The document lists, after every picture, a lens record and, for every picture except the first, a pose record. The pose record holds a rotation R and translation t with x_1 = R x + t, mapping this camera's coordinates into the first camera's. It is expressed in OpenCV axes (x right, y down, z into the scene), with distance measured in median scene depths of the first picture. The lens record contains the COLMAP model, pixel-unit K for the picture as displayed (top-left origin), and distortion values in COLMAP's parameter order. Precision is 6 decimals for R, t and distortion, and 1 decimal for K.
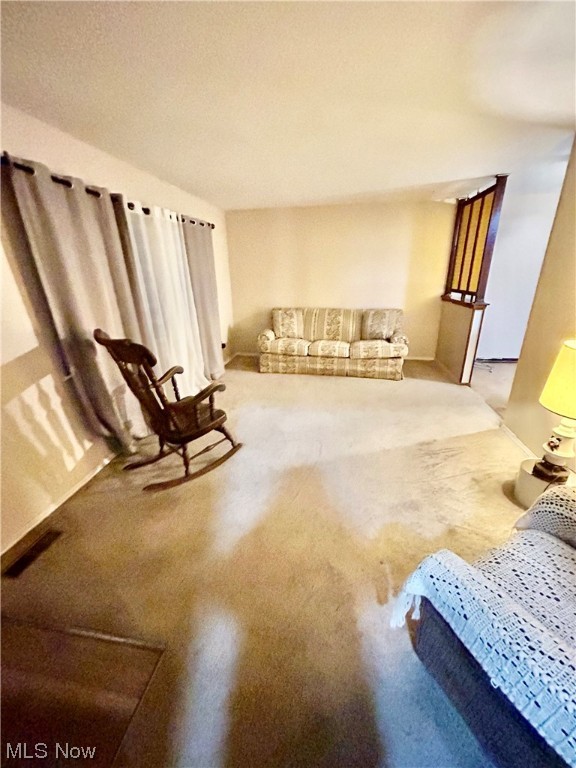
lens RADIAL K [[310.5, 0, 286.4], [0, 310.5, 384.7], [0, 0, 1]] dist [0.003113, -0.000108]
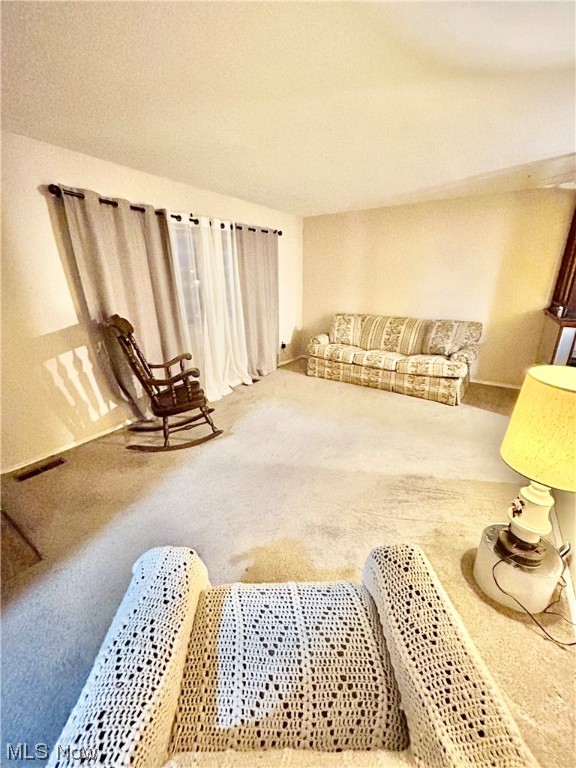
lens RADIAL K [[310.5, 0, 284.8], [0, 310.5, 384.6], [0, 0, 1]] dist [0.003113, -0.000108]
pose [[0.908221, 0.145073, -0.392540, 0.271245], [-0.155089, 0.987881, 0.006266, -0.004908], [0.388692, 0.055188, 0.919714, 0.053003]]
